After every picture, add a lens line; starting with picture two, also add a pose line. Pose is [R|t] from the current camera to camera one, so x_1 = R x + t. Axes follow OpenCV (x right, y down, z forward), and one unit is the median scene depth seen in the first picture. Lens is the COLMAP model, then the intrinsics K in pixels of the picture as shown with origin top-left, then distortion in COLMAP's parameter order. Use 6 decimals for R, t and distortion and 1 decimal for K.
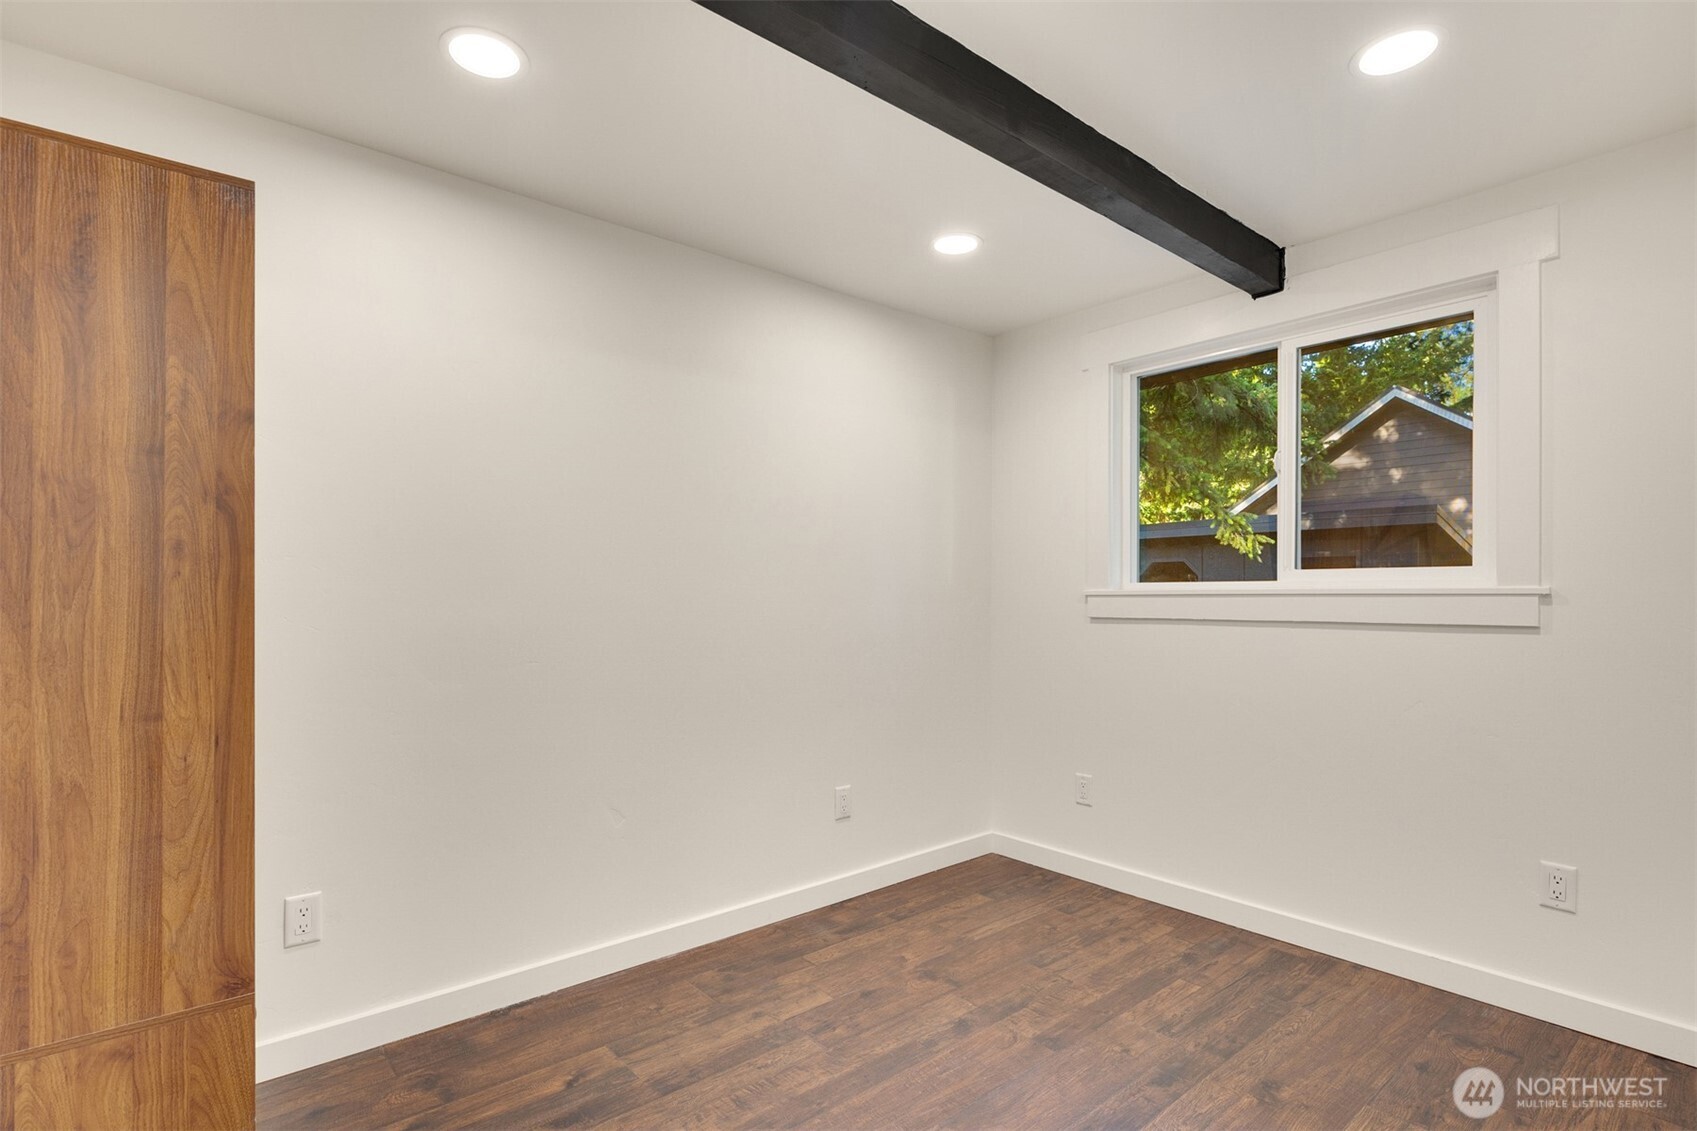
lens RADIAL K [[828.1, 0, 841.8], [0, 828.1, 595.9], [0, 0, 1]] dist [-0.000270, -0.000041]
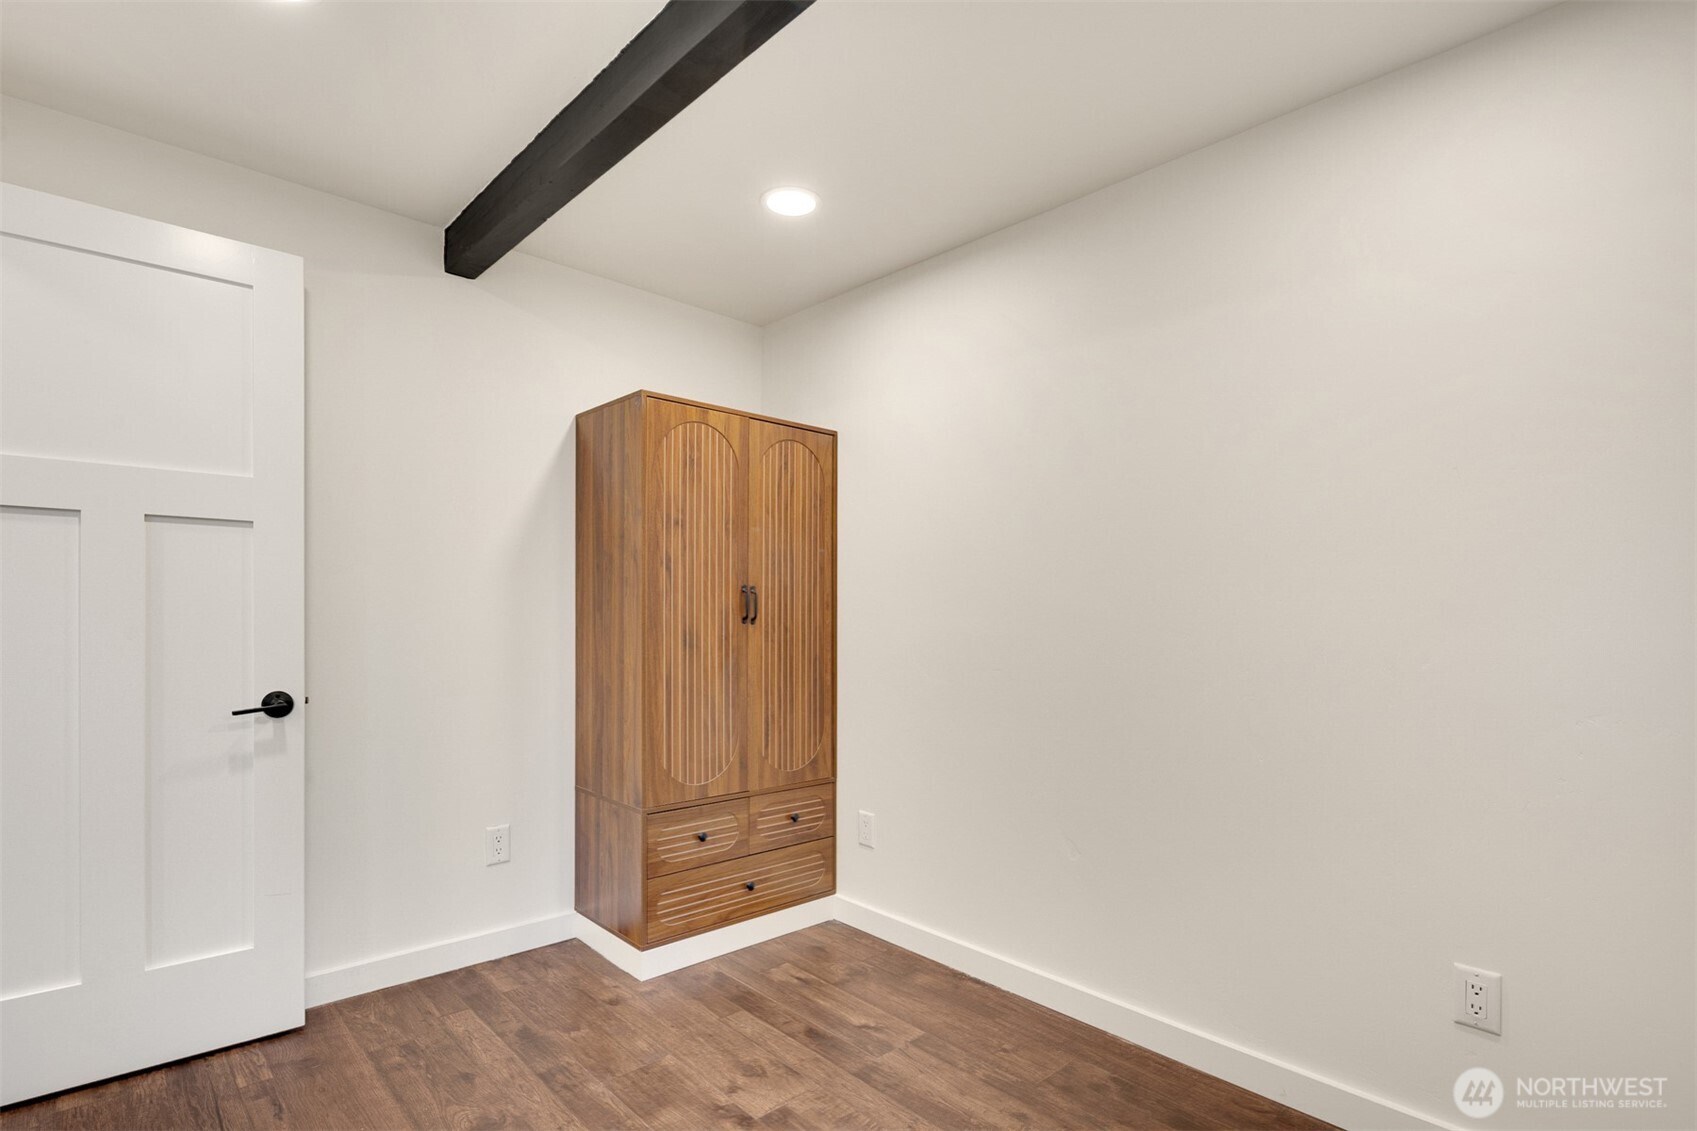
lens RADIAL K [[828.1, 0, 841.8], [0, 828.1, 595.9], [0, 0, 1]] dist [-0.000270, -0.000041]
pose [[0.041772, -0.016501, -0.998991, 0.755511], [-0.006192, 0.999840, -0.016774, 0.001067], [0.999108, 0.006887, 0.041663, 0.816255]]
